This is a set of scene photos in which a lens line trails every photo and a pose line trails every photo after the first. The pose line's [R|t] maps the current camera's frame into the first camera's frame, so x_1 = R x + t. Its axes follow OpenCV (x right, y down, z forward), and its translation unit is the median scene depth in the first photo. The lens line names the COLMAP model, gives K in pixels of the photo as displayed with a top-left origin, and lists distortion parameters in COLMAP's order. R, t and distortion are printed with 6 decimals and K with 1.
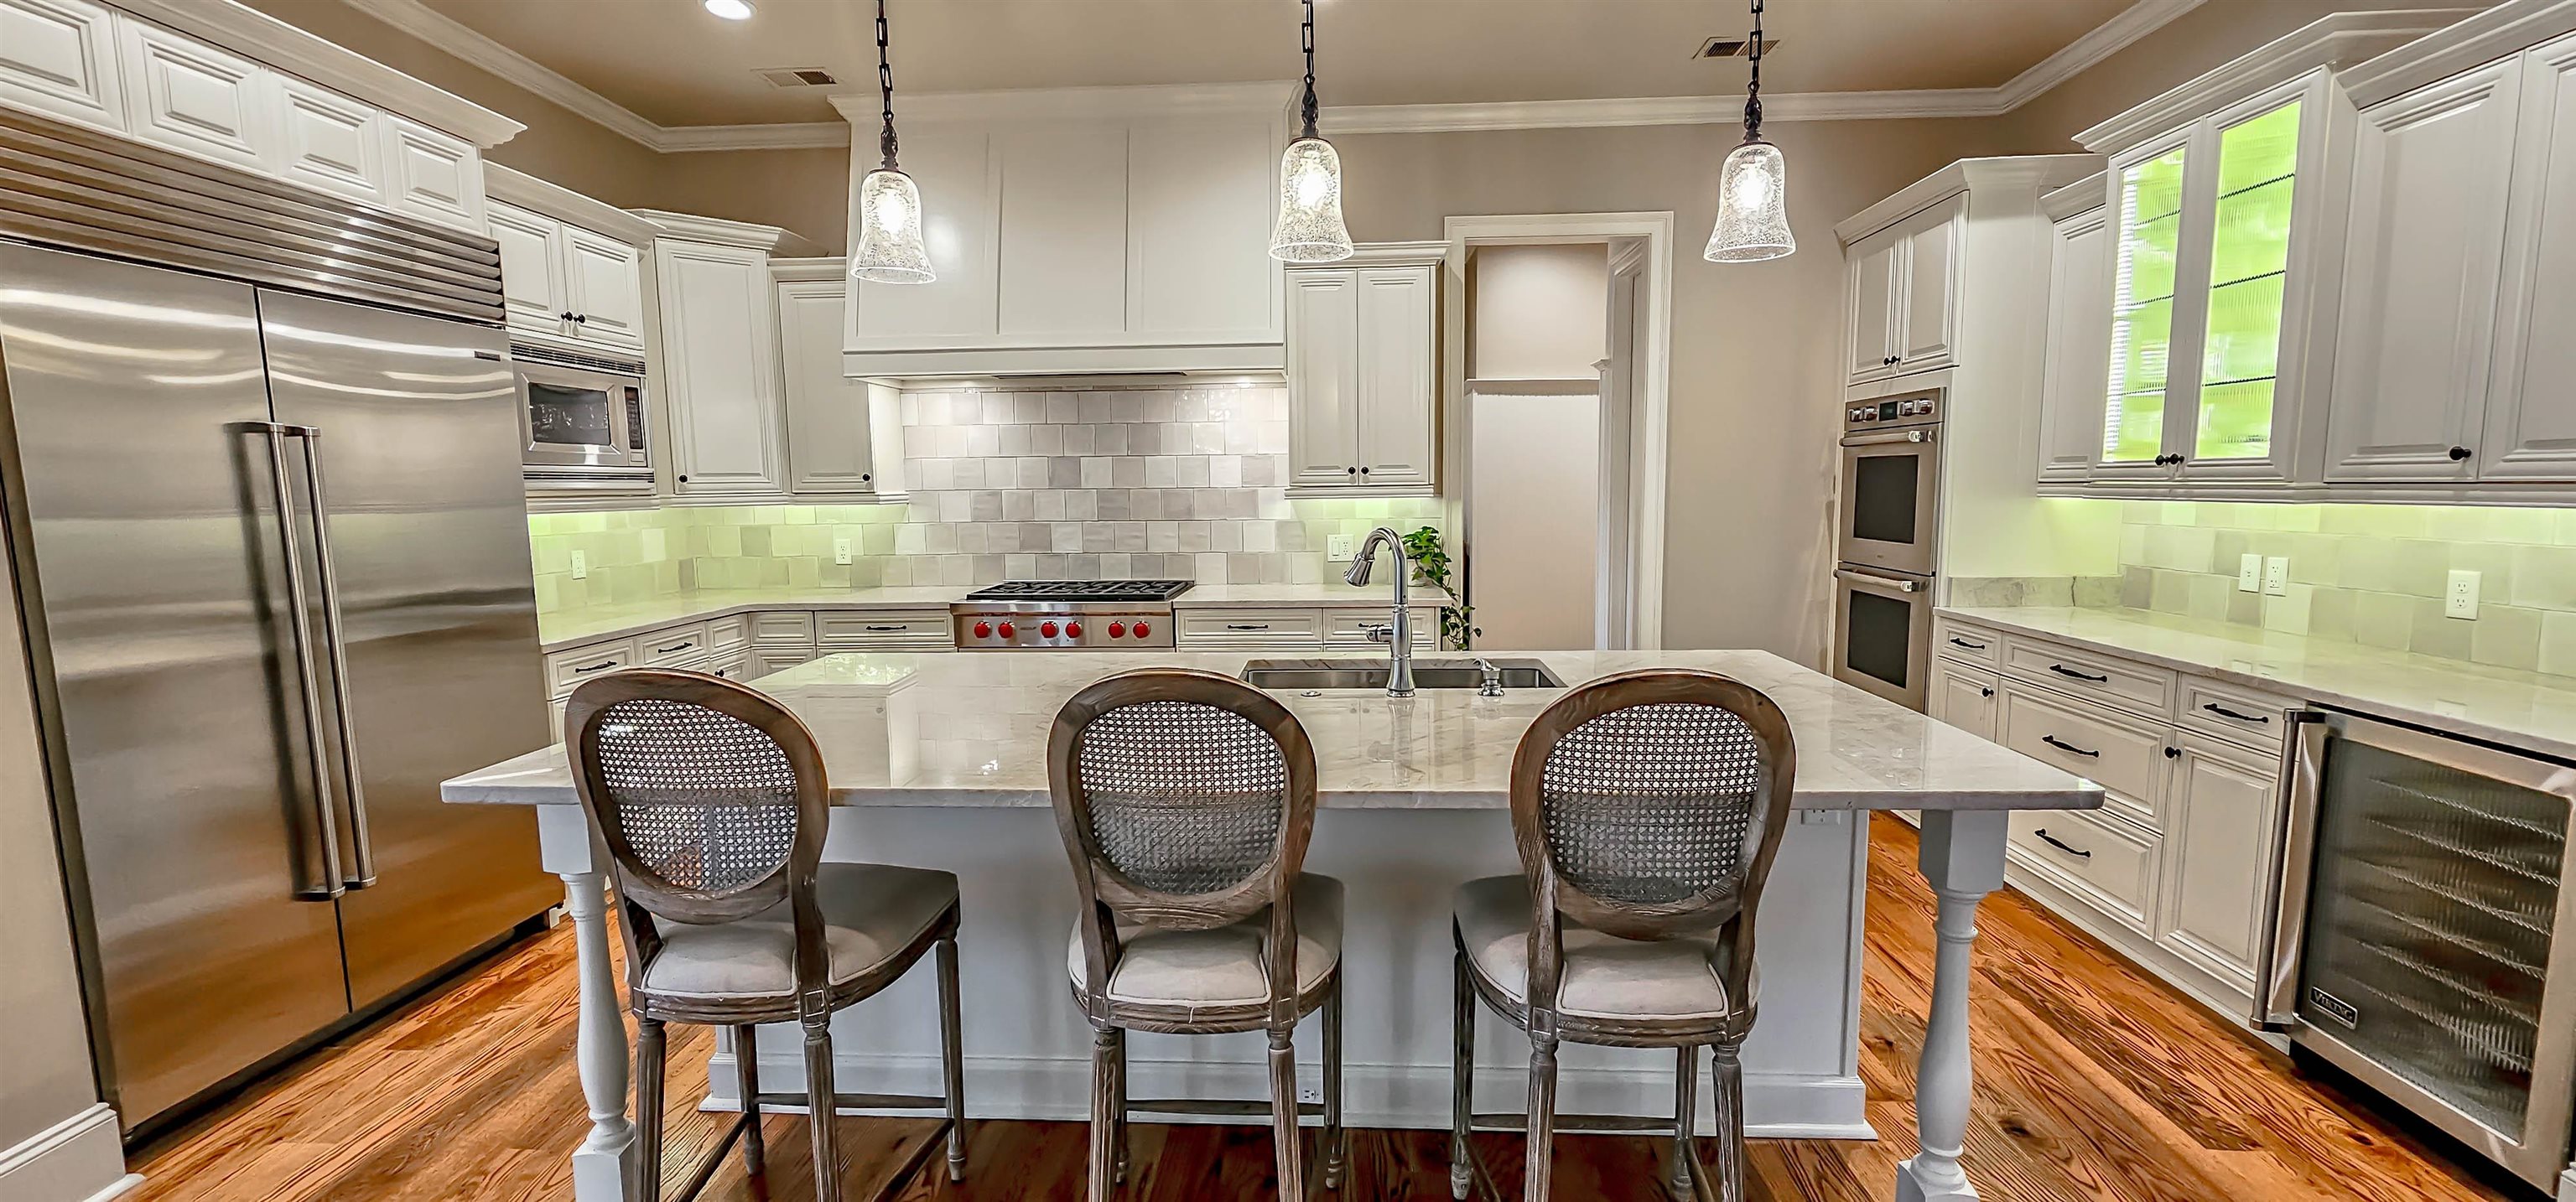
lens RADIAL K [[1052.4, 0, 1288.0], [0, 1052.4, 601.0], [0, 0, 1]] dist [0.000277, -0.000105]
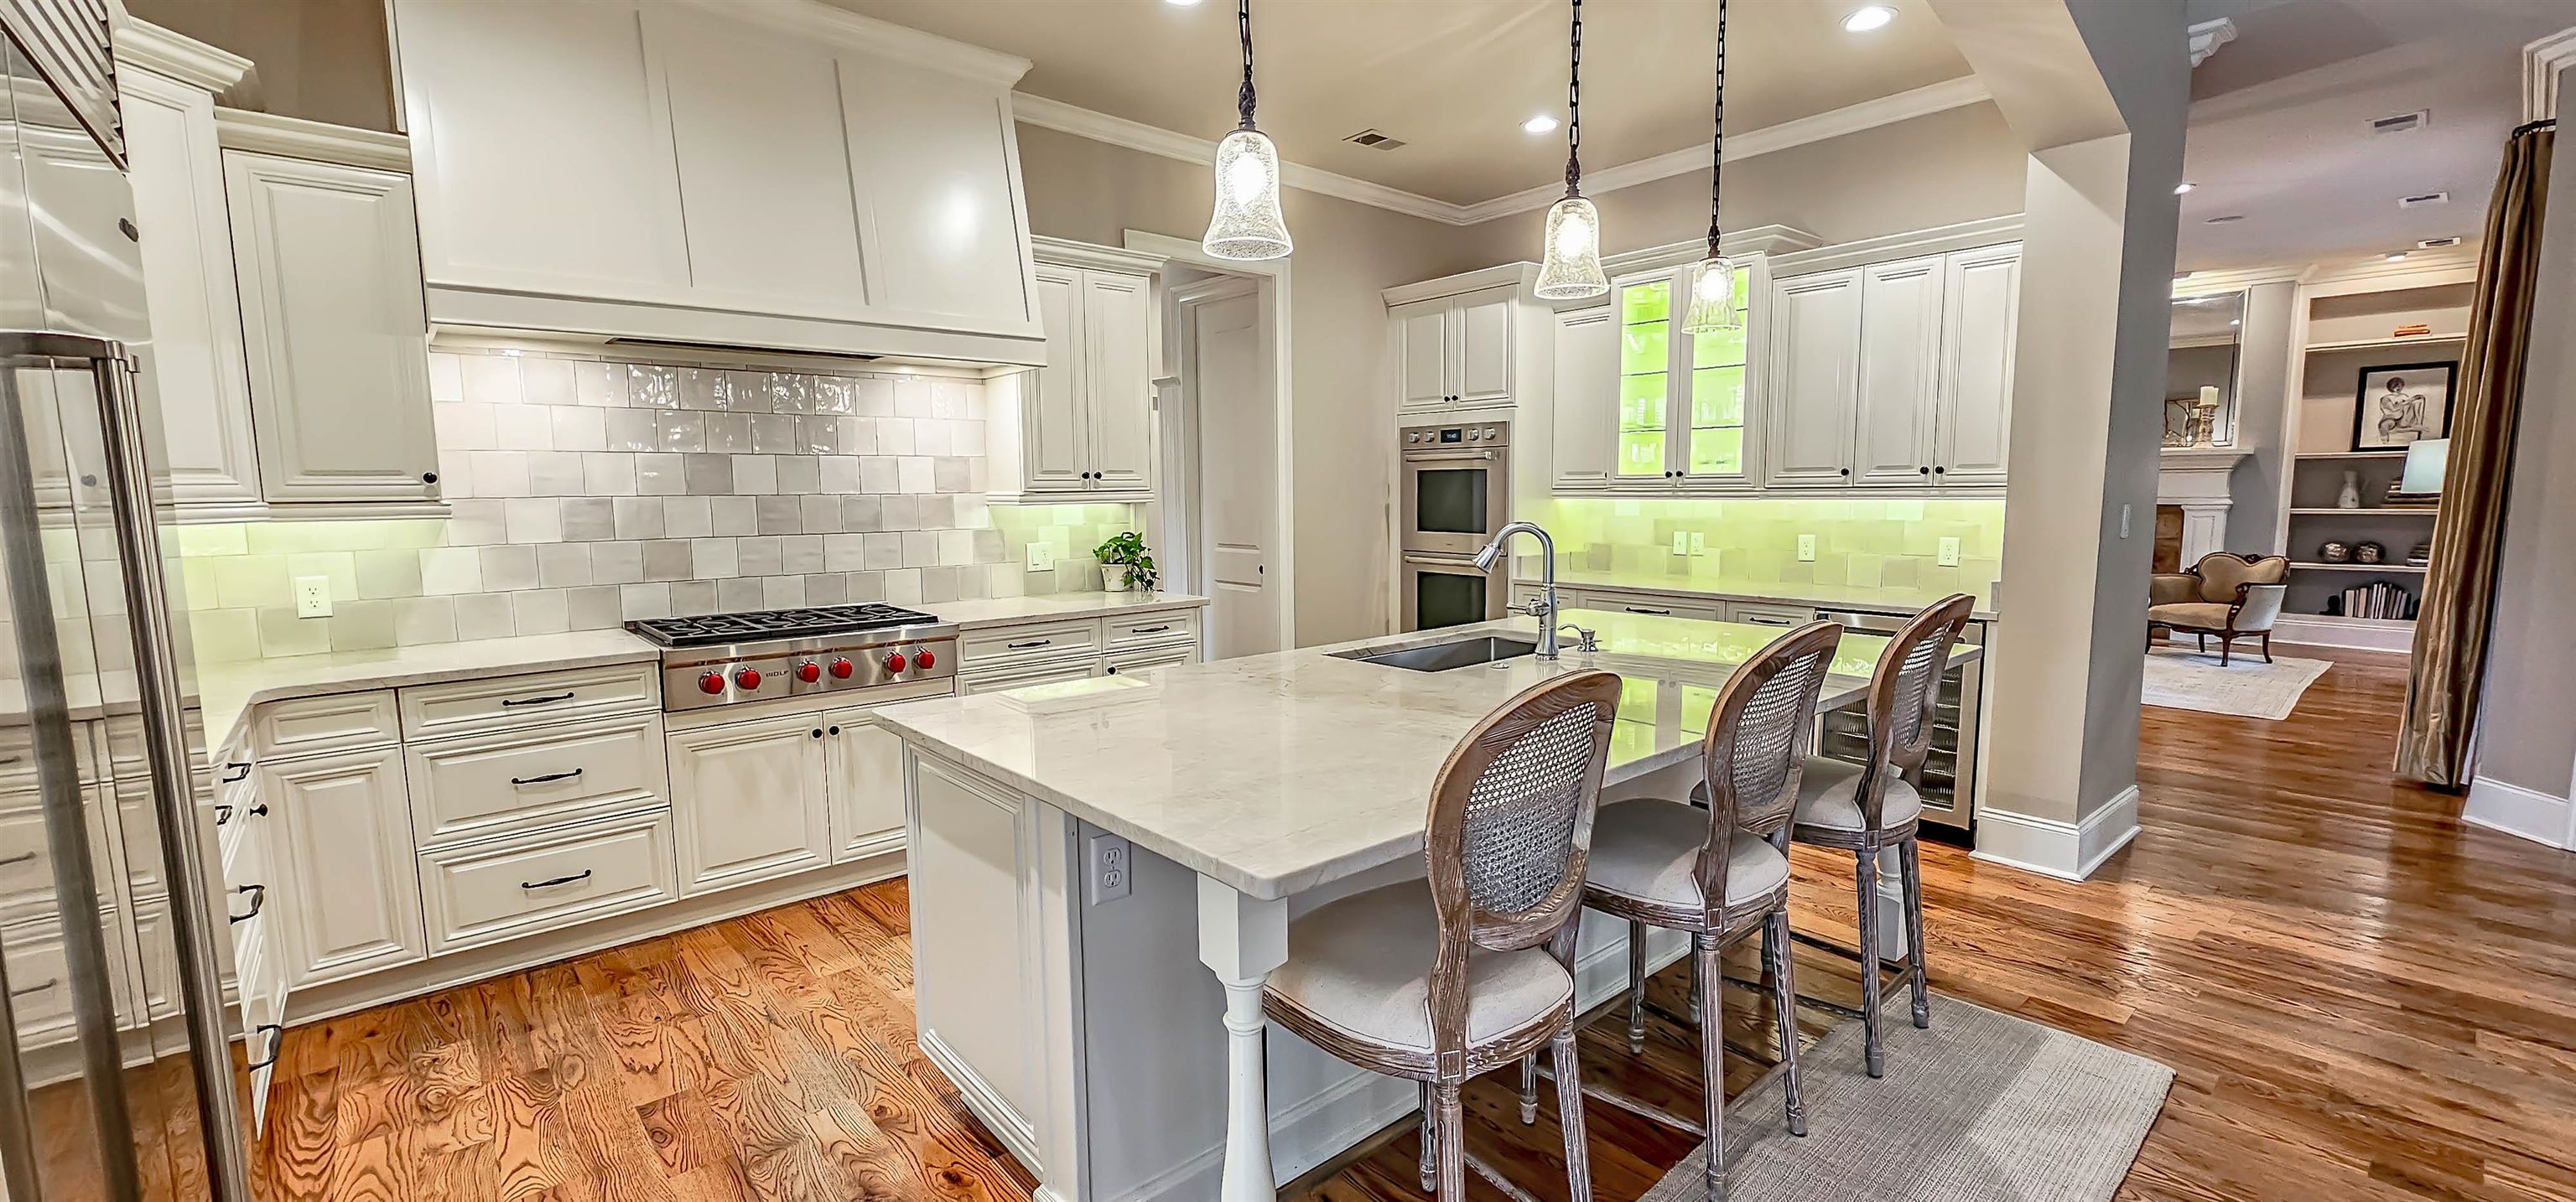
lens RADIAL K [[1052.4, 0, 1288.0], [0, 1052.4, 601.0], [0, 0, 1]] dist [0.000277, -0.000105]
pose [[0.720777, -0.070644, 0.689558, -0.497955], [0.078423, 0.996717, 0.020139, -0.013336], [-0.688716, 0.039561, 0.723951, 0.172772]]
